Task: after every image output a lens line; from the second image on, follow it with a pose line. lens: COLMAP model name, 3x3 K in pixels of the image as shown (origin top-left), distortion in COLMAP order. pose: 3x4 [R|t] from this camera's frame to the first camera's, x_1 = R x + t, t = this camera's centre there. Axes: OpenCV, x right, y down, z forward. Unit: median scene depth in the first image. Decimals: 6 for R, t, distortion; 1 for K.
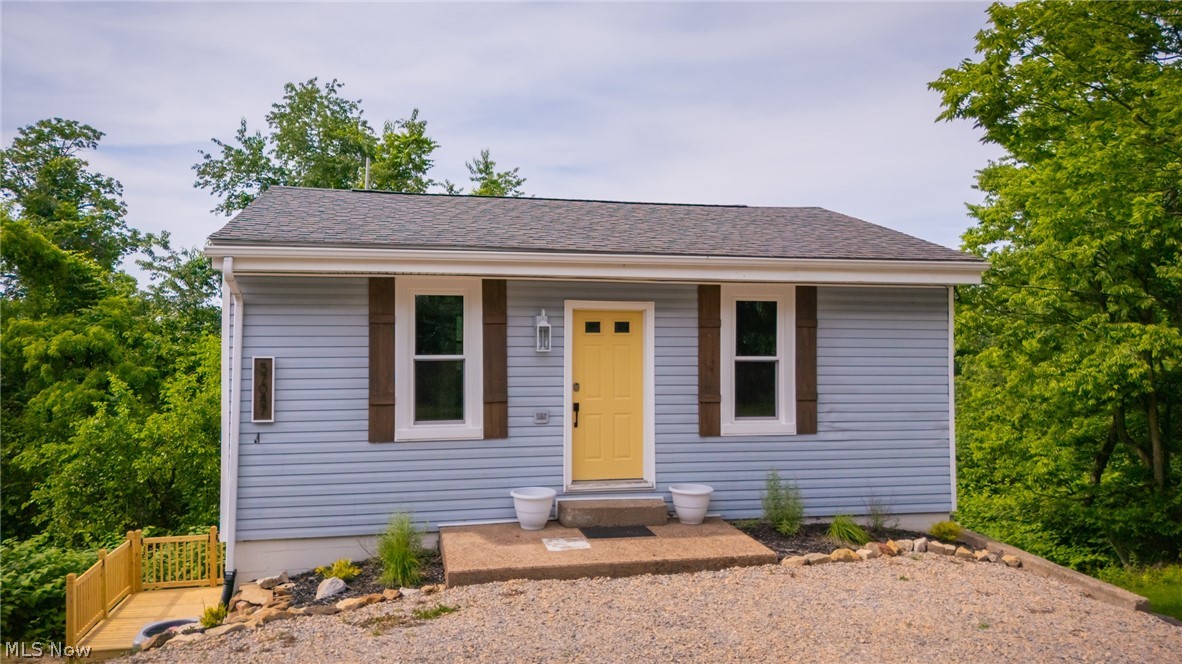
lens RADIAL K [[898.9, 0, 598.7], [0, 898.9, 317.4], [0, 0, 1]] dist [0.068554, -0.003376]
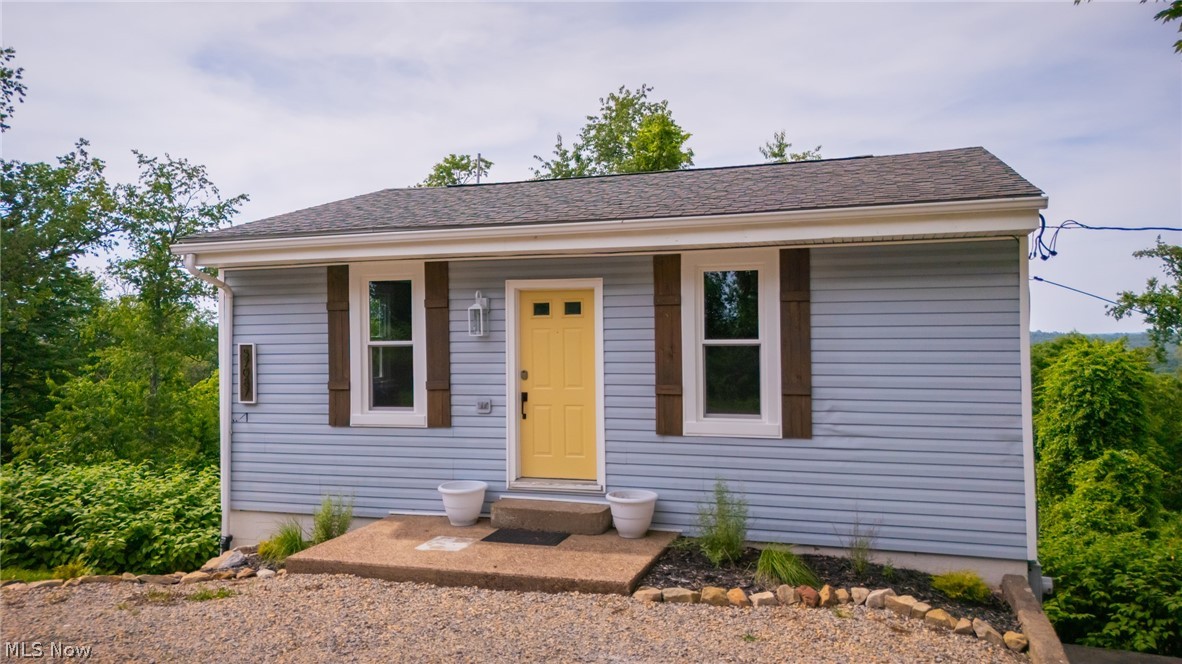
lens RADIAL K [[877.5, 0, 595.3], [0, 877.5, 320.5], [0, 0, 1]] dist [0.093024, -0.103695]
pose [[0.861075, -0.021844, -0.508009, 0.499409], [0.024975, 0.999688, -0.000654, 0.025080], [0.507865, -0.012125, 0.861352, 0.272491]]
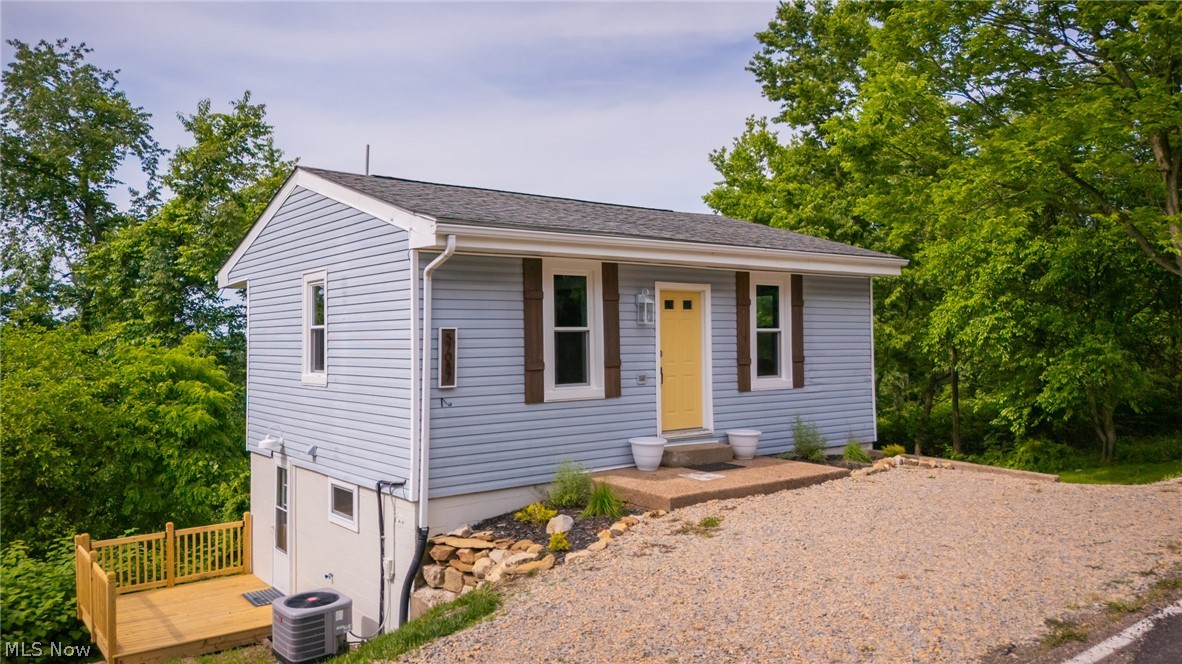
lens RADIAL K [[877.5, 0, 595.3], [0, 877.5, 320.5], [0, 0, 1]] dist [0.093024, -0.103695]
pose [[0.904924, -0.002875, 0.425564, -0.613691], [0.002855, 0.999996, 0.000685, 0.032106], [-0.425564, 0.000595, 0.904928, -0.029721]]
